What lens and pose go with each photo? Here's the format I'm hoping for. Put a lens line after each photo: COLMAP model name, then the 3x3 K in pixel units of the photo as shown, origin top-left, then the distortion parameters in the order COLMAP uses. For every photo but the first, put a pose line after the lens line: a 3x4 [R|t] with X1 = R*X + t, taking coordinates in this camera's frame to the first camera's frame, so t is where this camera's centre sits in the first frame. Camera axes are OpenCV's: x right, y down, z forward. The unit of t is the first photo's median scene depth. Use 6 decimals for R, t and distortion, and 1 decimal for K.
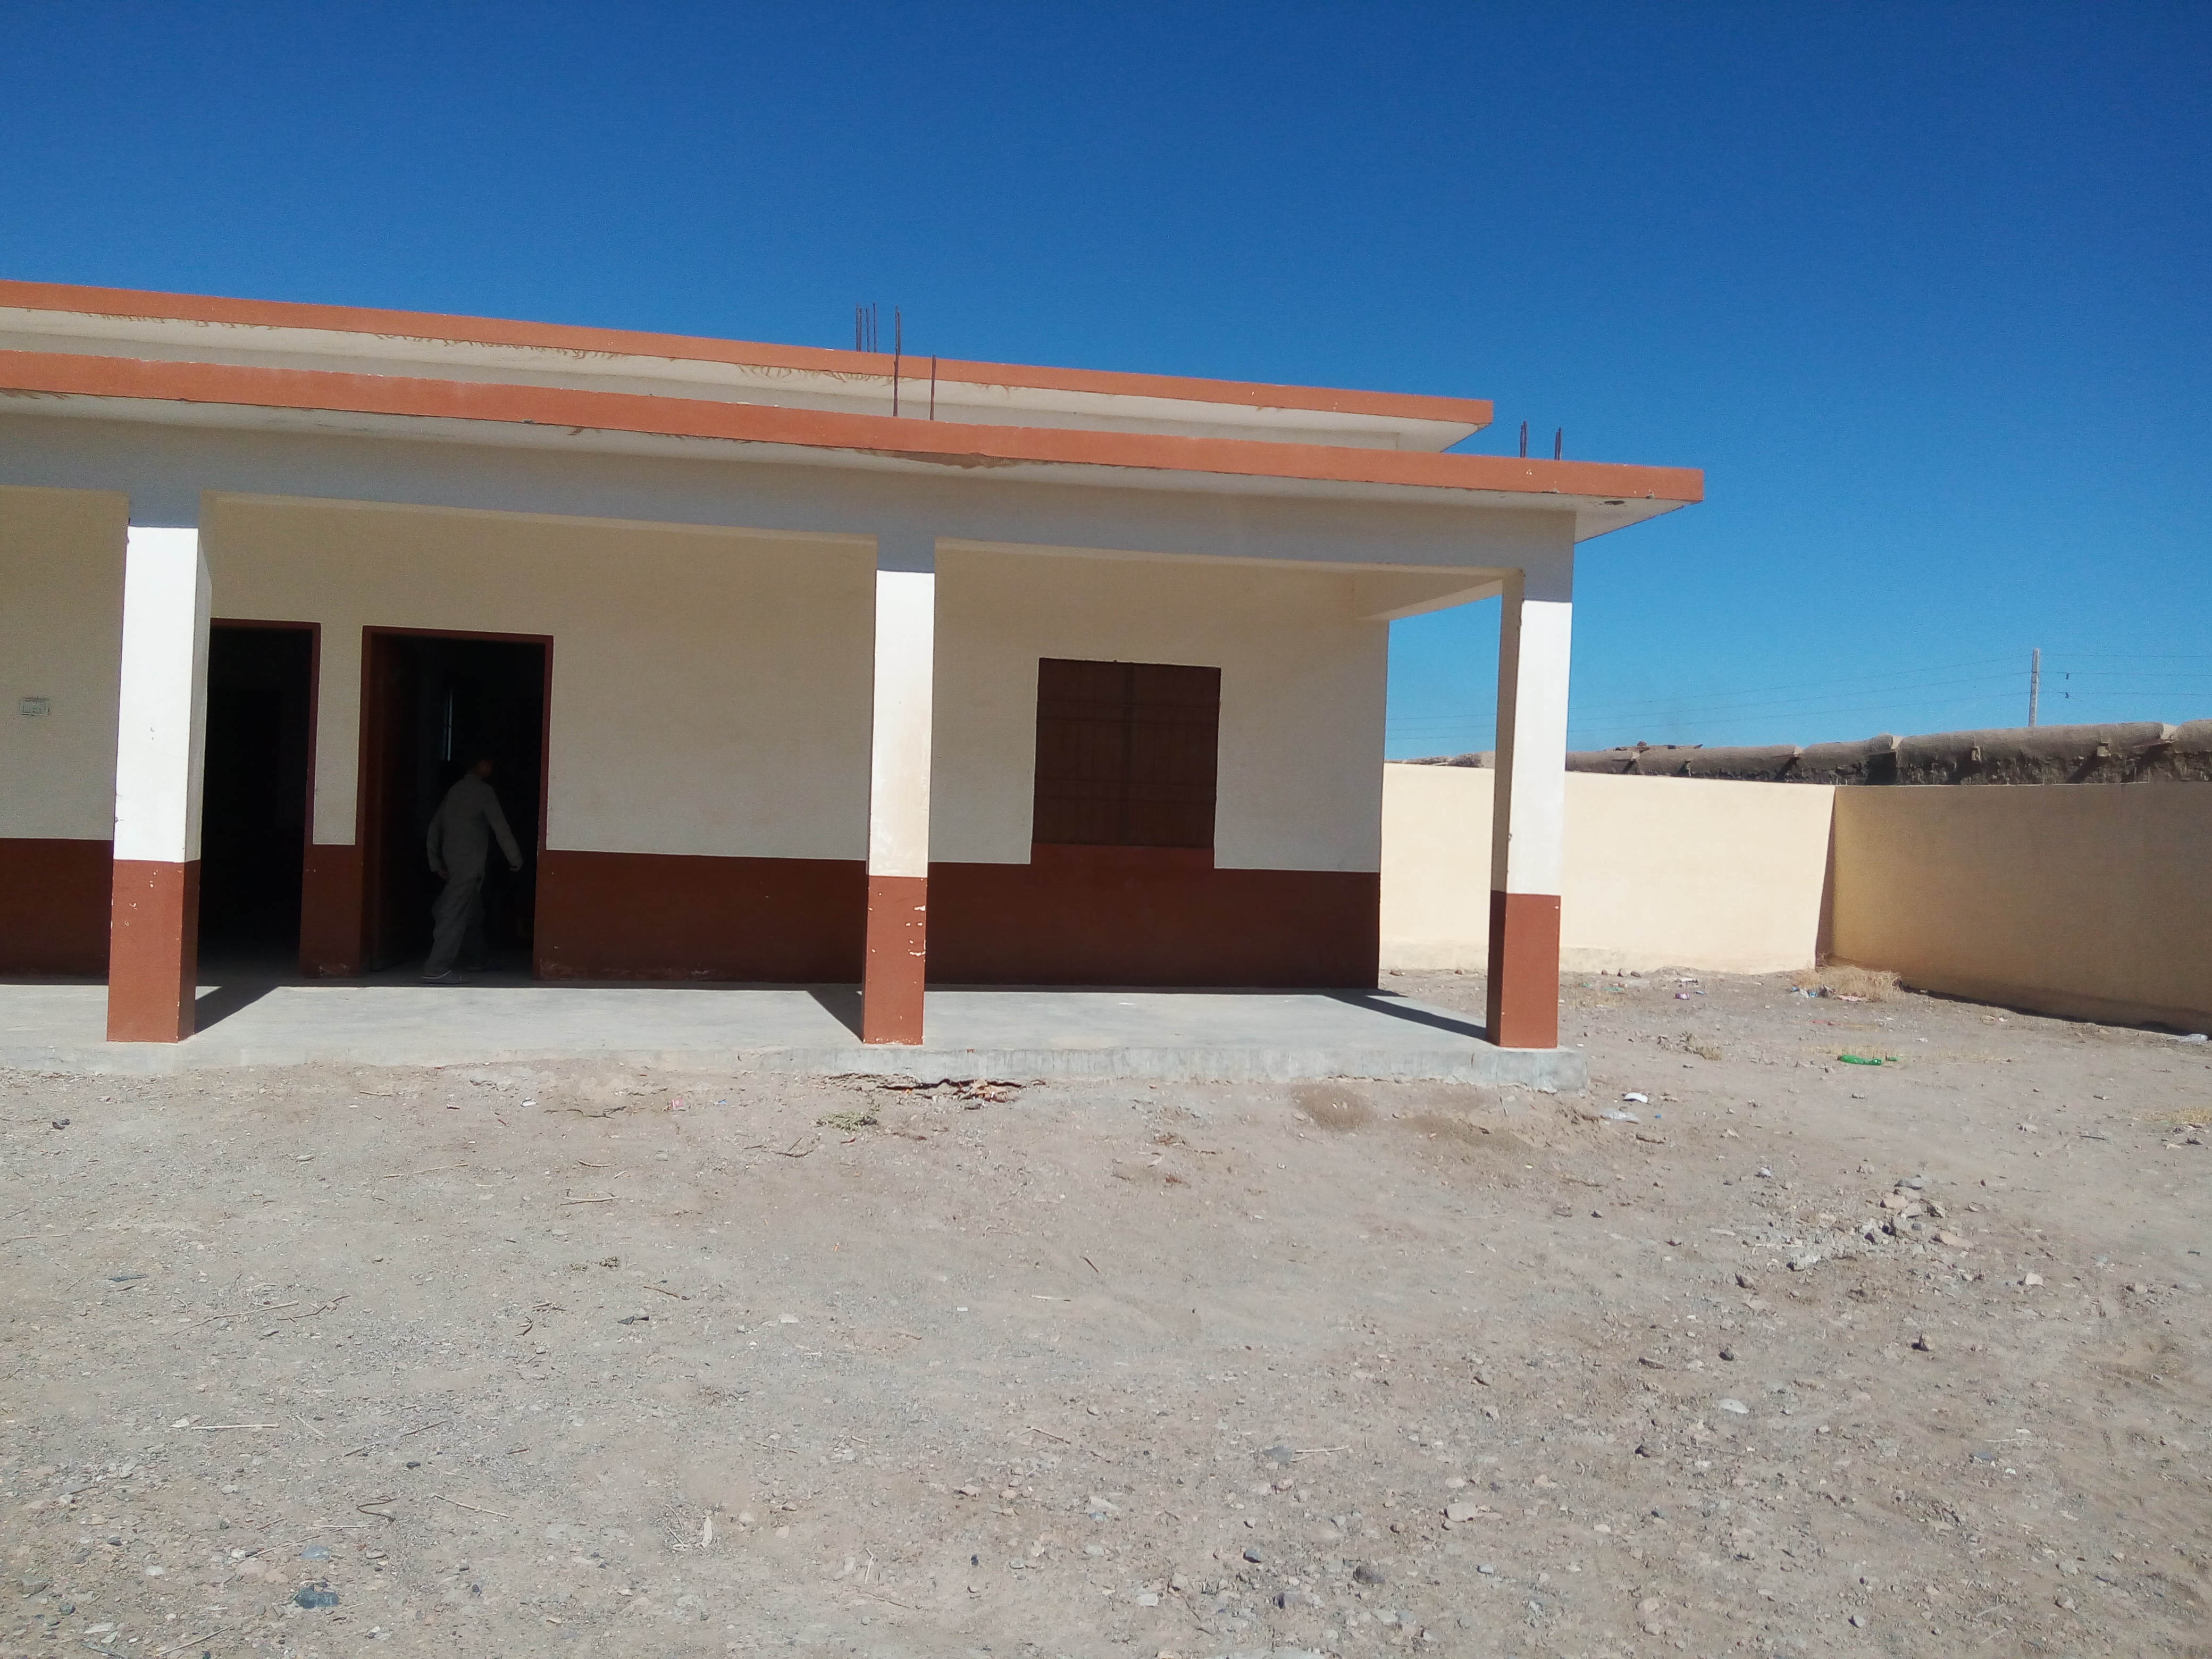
lens RADIAL K [[1702.1, 0, 1169.2], [0, 1702.1, 806.9], [0, 0, 1]] dist [0.034053, -0.057568]
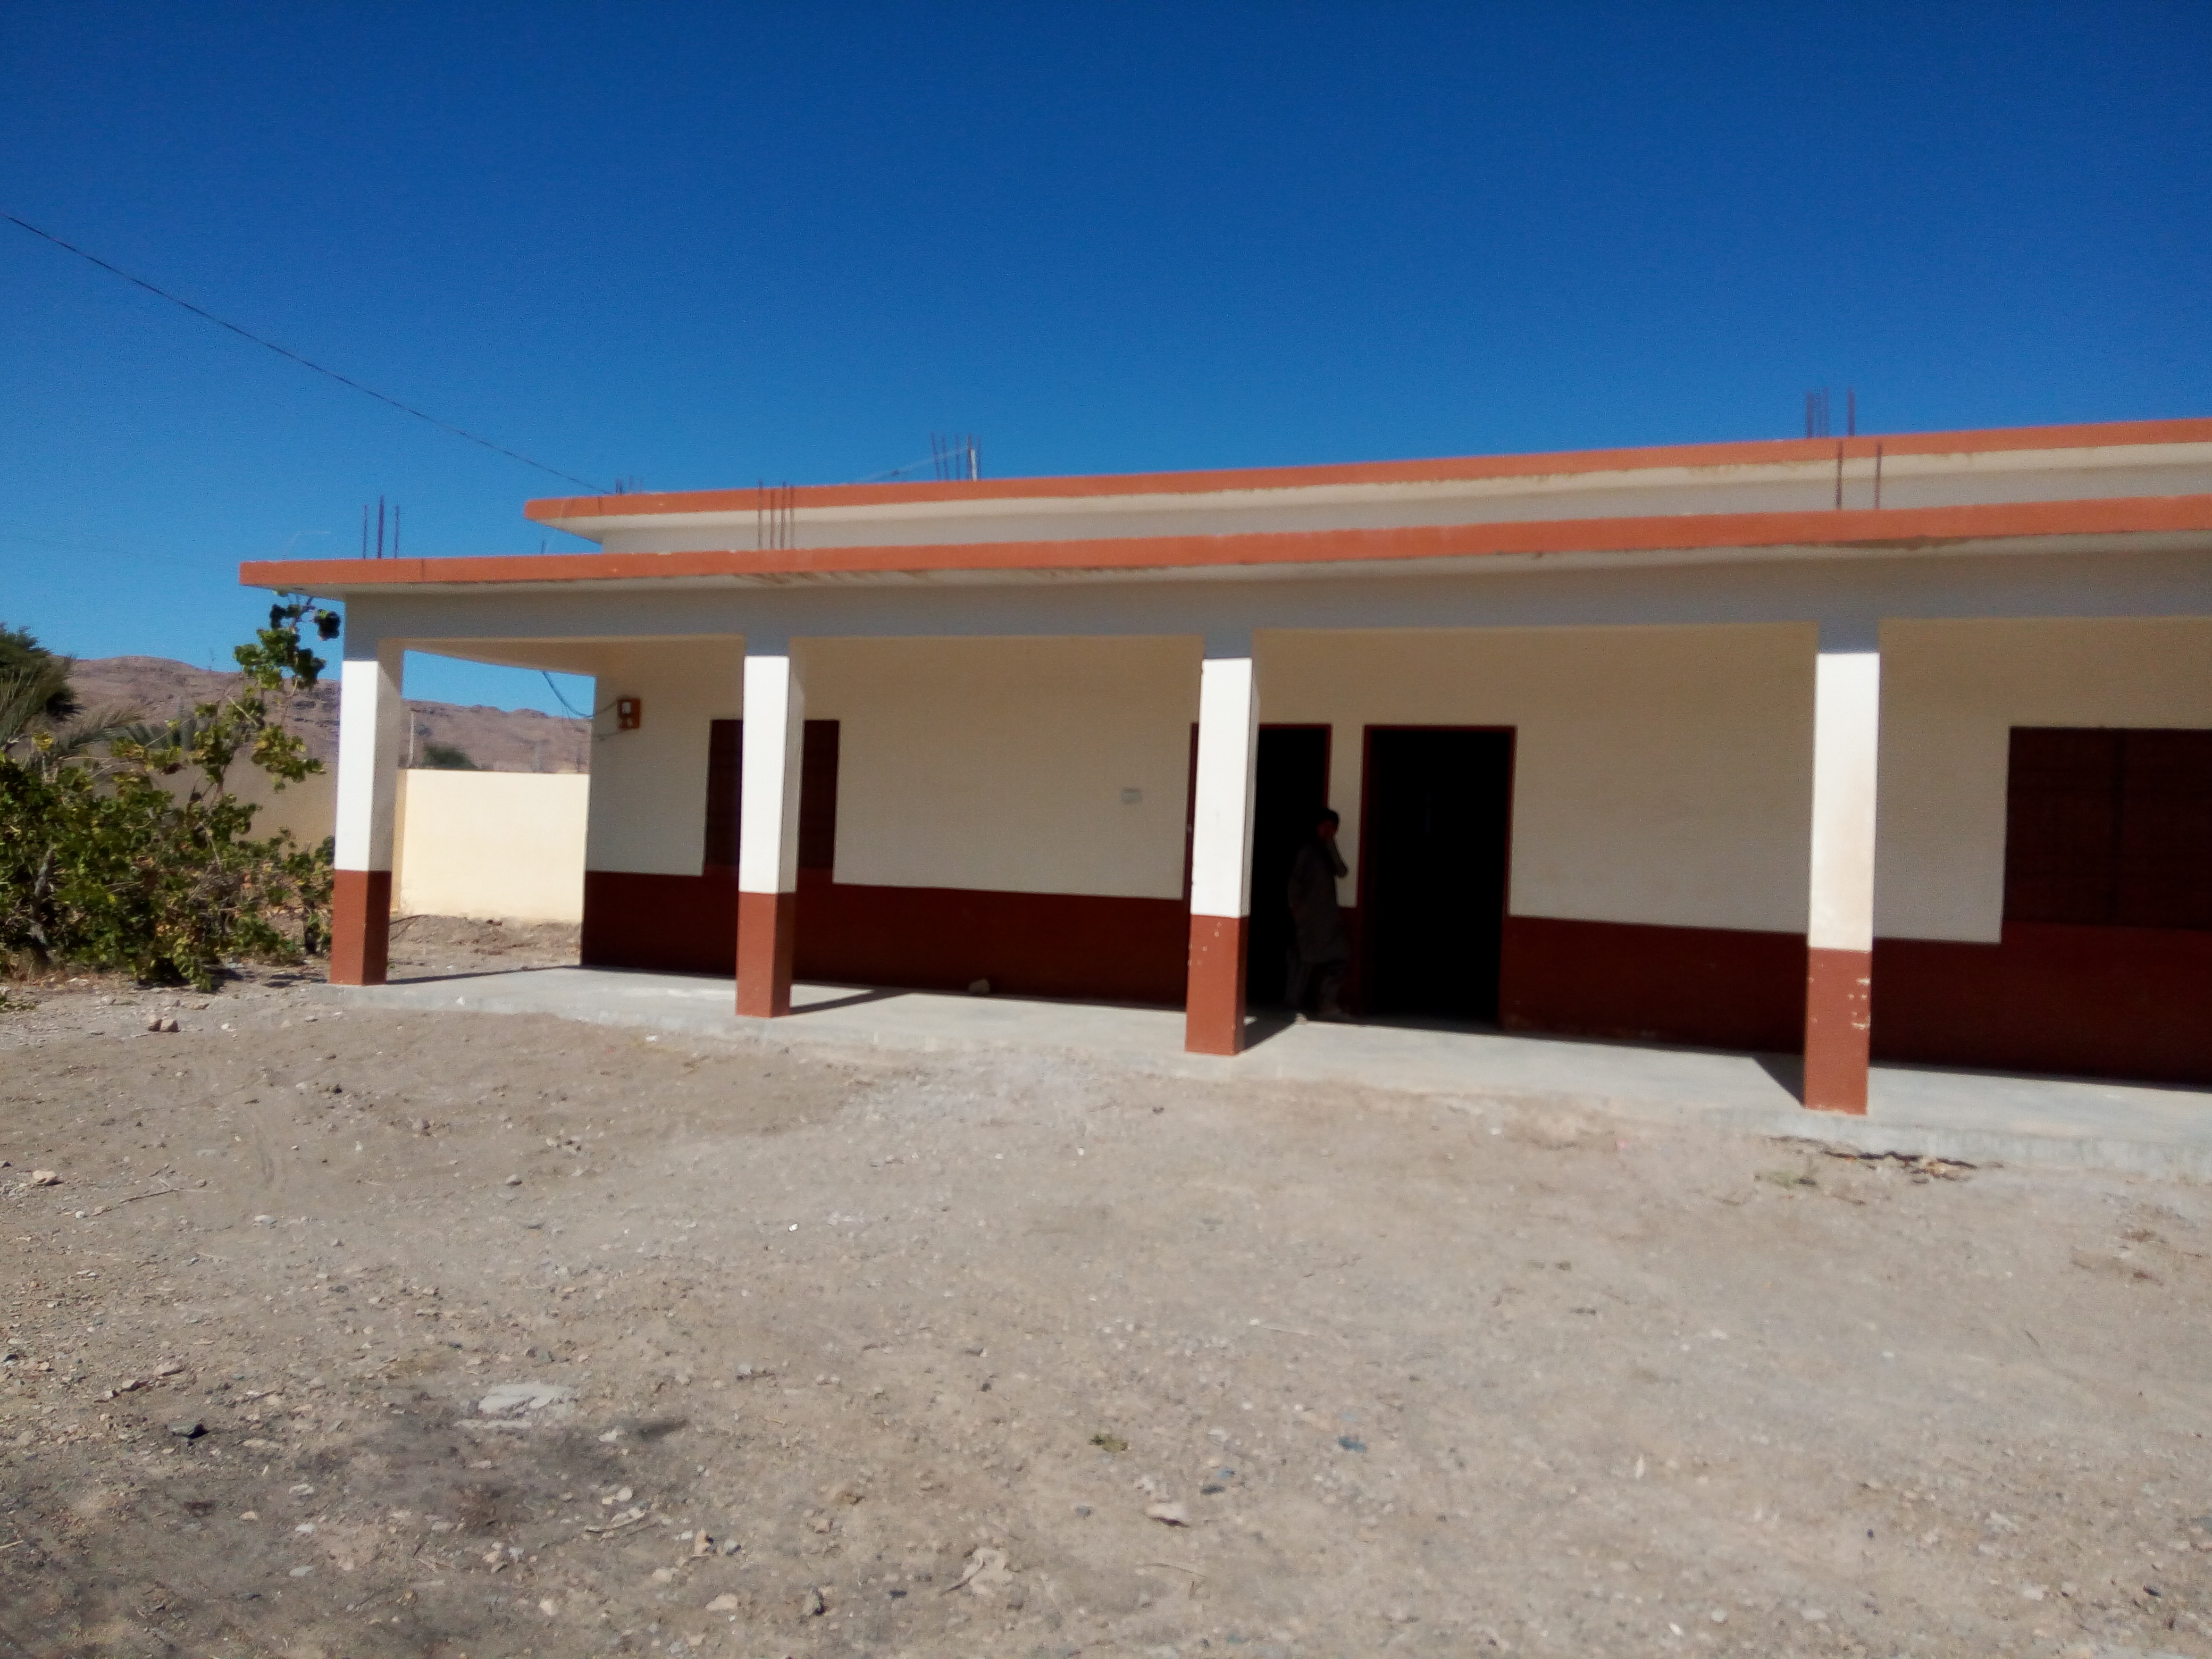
lens RADIAL K [[1702.1, 0, 1094.1], [0, 1702.1, 829.1], [0, 0, 1]] dist [0.034053, -0.057568]
pose [[0.832495, -0.003372, -0.554023, 0.053302], [-0.012583, 0.999608, -0.024992, -0.000499], [0.553890, 0.027777, 0.832126, -0.156138]]
